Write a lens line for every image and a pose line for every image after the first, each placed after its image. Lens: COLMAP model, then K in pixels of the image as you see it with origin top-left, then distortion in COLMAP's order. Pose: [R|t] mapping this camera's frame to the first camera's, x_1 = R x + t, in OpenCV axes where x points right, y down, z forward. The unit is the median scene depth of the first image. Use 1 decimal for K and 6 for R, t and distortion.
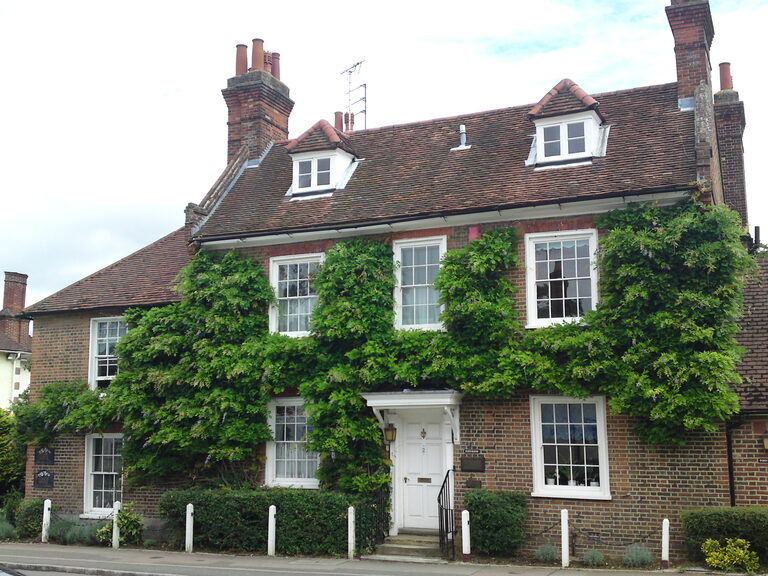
lens RADIAL K [[877.9, 0, 384.0], [0, 877.9, 288.0], [0, 0, 1]] dist [0.131164, -0.520466]
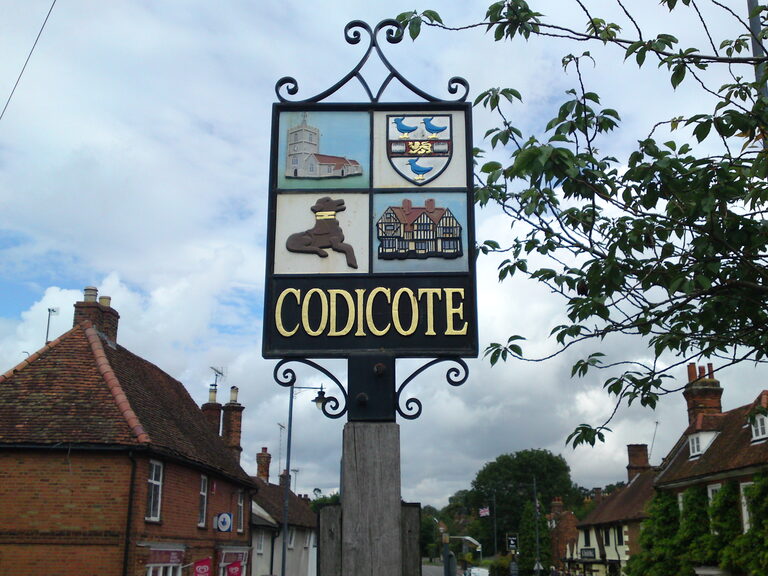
lens RADIAL K [[893.2, 0, 384.0], [0, 893.2, 288.0], [0, 0, 1]] dist [-0.001164, -0.005194]
pose [[0.487558, -0.248970, -0.836840, 1.489398], [0.138776, 0.968394, -0.207255, -0.174637], [0.861991, -0.015084, 0.506699, -0.647728]]
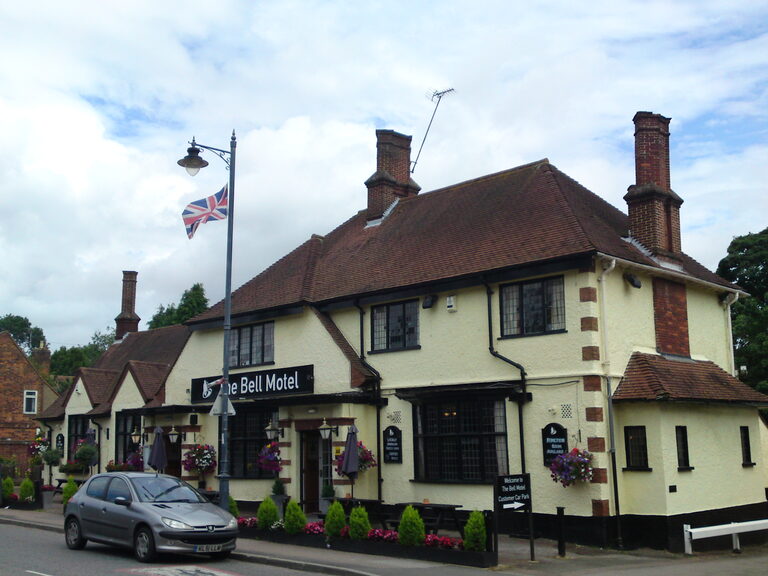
lens RADIAL K [[877.9, 0, 384.0], [0, 877.9, 288.0], [0, 0, 1]] dist [0.131164, -0.520466]
pose [[0.975441, -0.057420, -0.212646, -1.135741], [0.054309, 0.998315, -0.020447, 0.150470], [0.213462, 0.008396, 0.976915, 0.723701]]
